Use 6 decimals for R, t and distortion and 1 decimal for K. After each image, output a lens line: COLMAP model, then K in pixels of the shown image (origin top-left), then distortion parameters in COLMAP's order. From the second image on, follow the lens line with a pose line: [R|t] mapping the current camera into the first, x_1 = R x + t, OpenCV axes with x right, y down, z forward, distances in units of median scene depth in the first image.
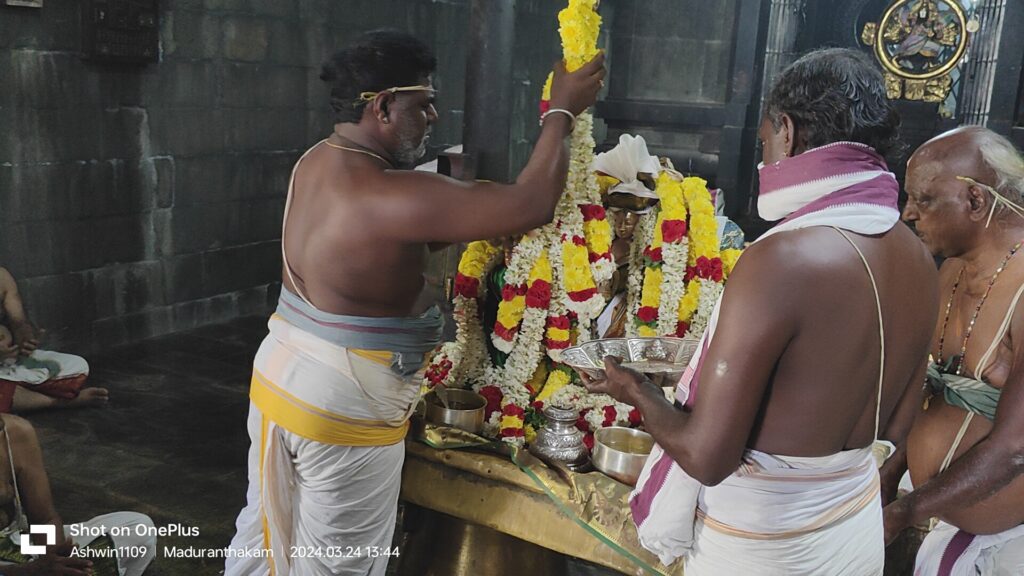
lens RADIAL K [[905.2, 0, 512.0], [0, 905.2, 288.0], [0, 0, 1]] dist [0.059481, -0.127875]
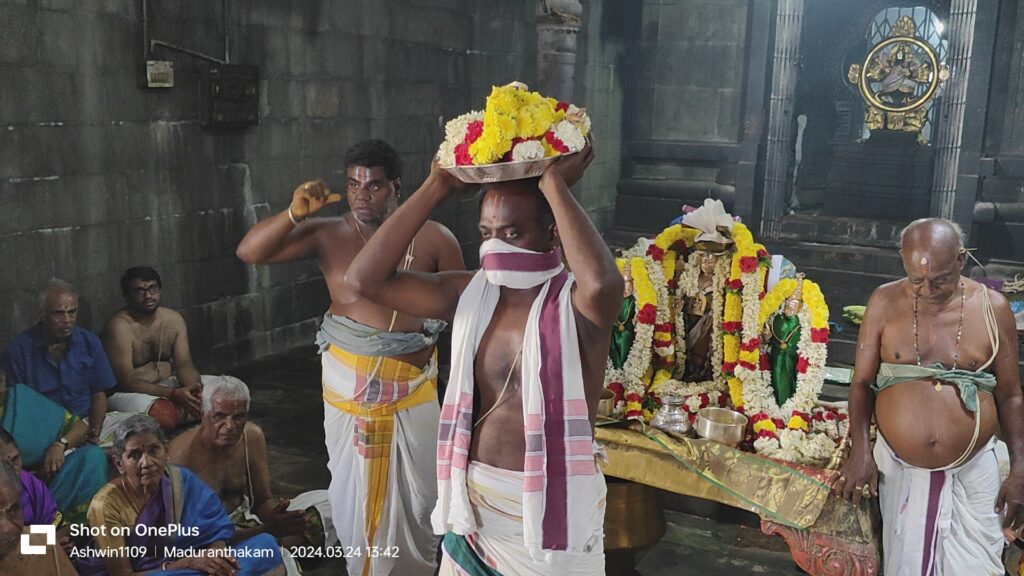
lens RADIAL K [[905.2, 0, 512.0], [0, 905.2, 288.0], [0, 0, 1]] dist [0.059481, -0.127875]
pose [[0.999098, -0.036454, 0.021791, -0.092600], [0.036695, 0.999269, -0.010766, -0.012131], [-0.021383, 0.011556, 0.999705, -0.172574]]
